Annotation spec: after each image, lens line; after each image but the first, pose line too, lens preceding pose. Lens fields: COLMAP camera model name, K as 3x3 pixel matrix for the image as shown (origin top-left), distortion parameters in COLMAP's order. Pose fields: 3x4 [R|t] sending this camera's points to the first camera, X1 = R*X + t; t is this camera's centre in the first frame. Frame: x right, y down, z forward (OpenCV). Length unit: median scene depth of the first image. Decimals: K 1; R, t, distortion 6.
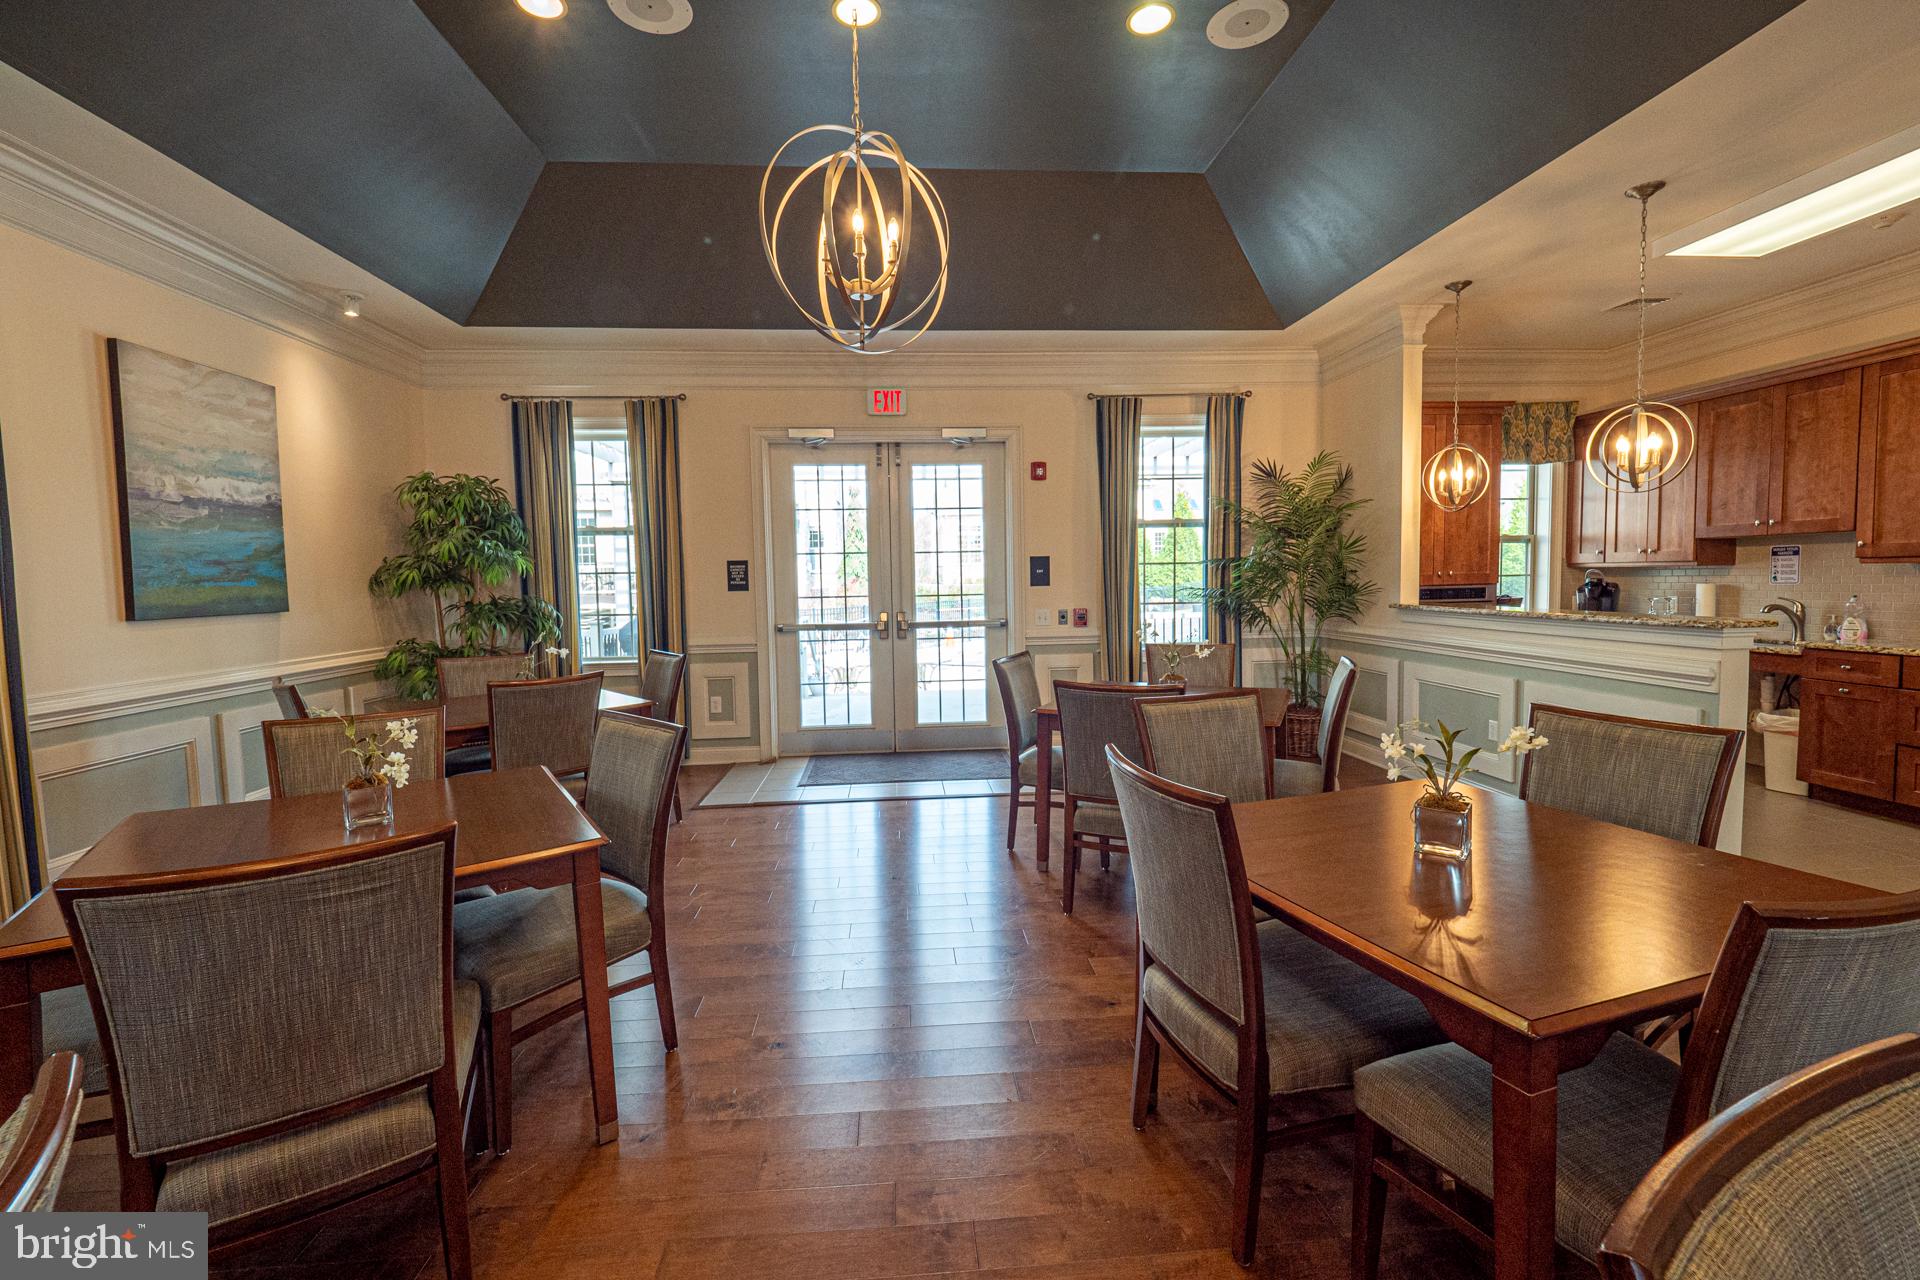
lens RADIAL K [[817.5, 0, 966.0], [0, 817.5, 632.6], [0, 0, 1]] dist [0.002352, -0.006529]
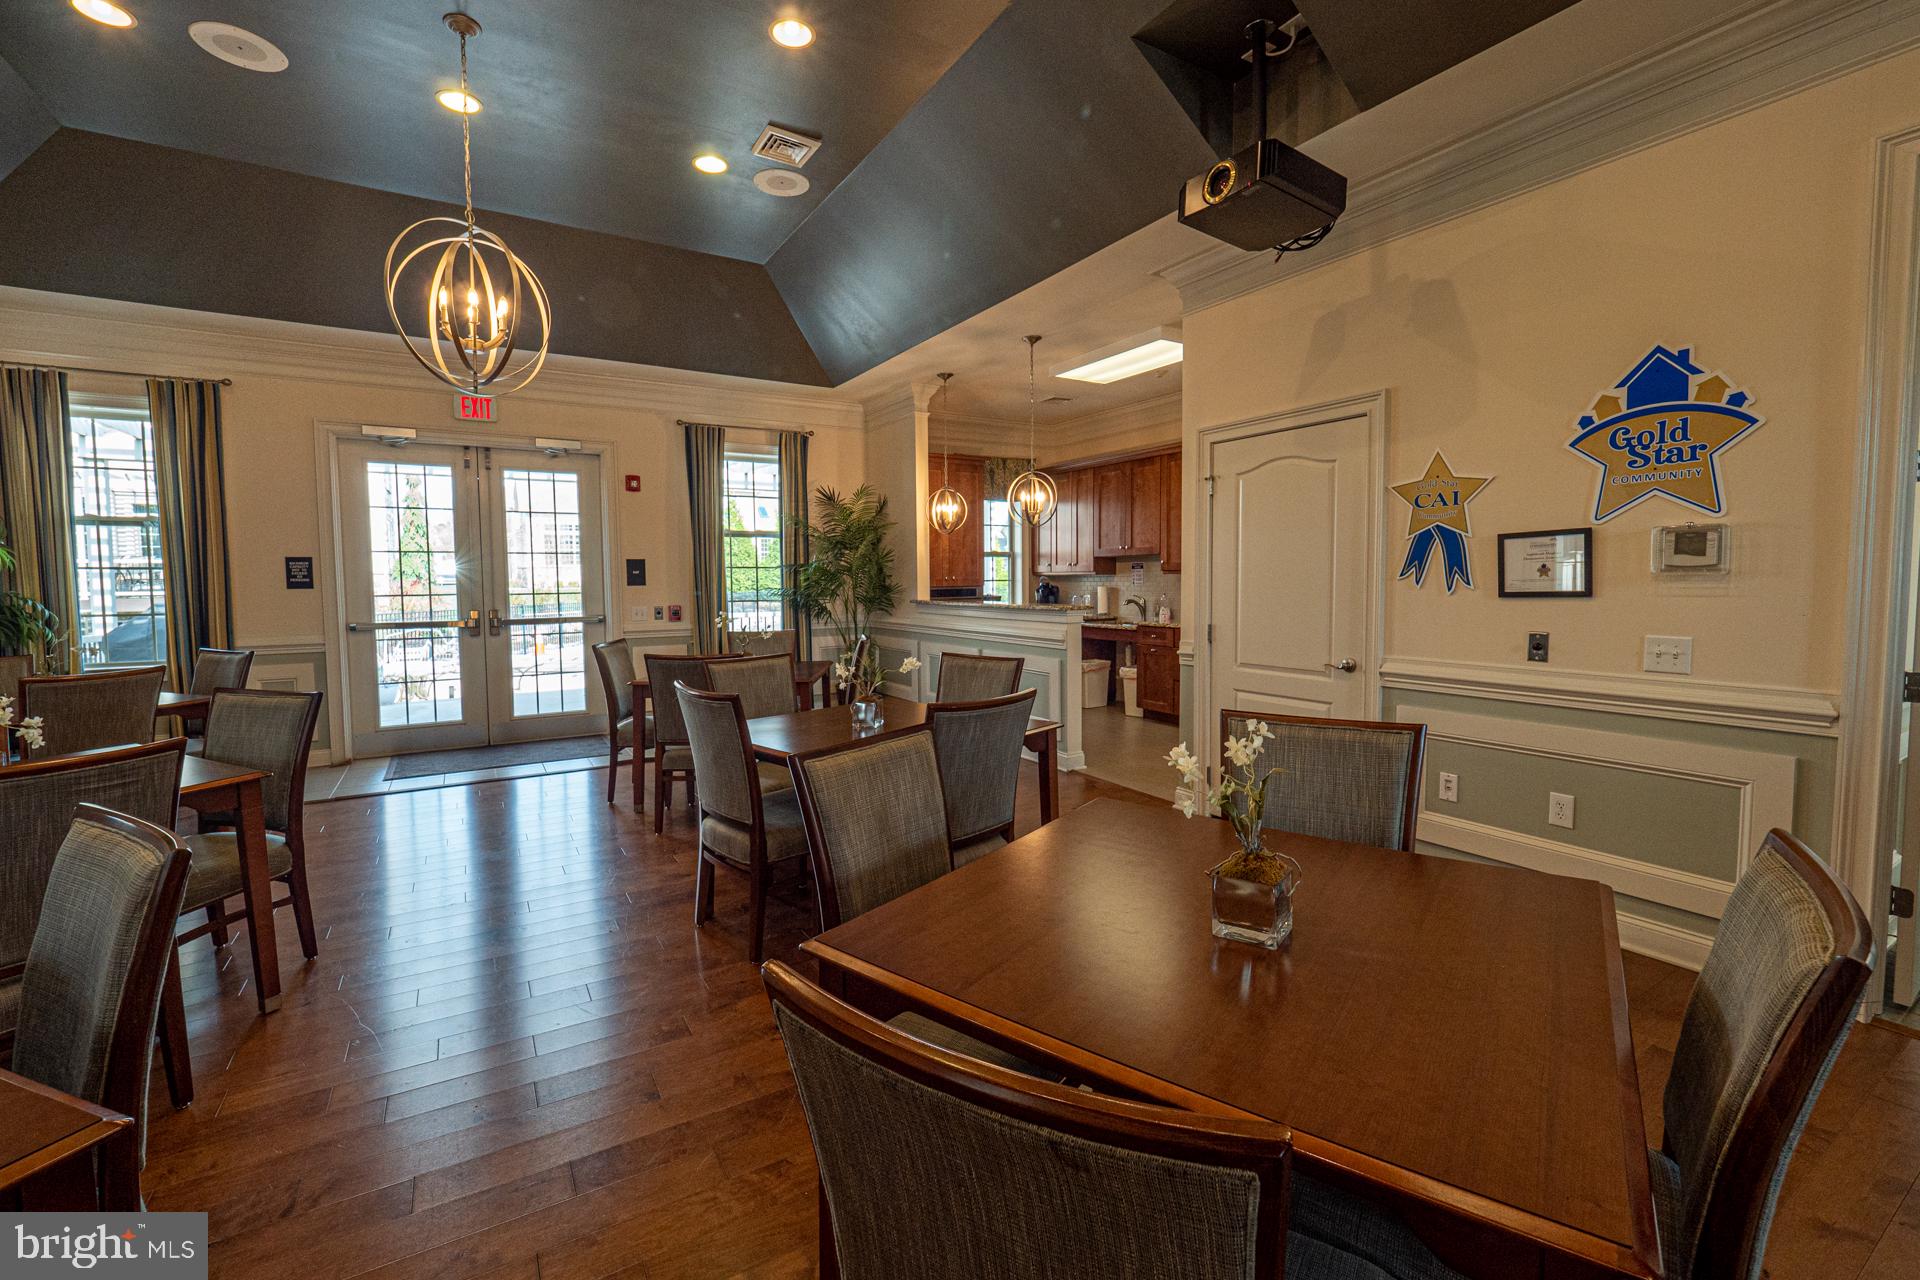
lens RADIAL K [[820.5, 0, 959.8], [0, 820.5, 628.9], [0, 0, 1]] dist [0.003945, -0.008860]
pose [[0.897181, -0.015603, 0.441388, -0.009993], [0.020861, 0.999757, -0.007060, 0.021304], [-0.441171, 0.015542, 0.897288, -0.225378]]
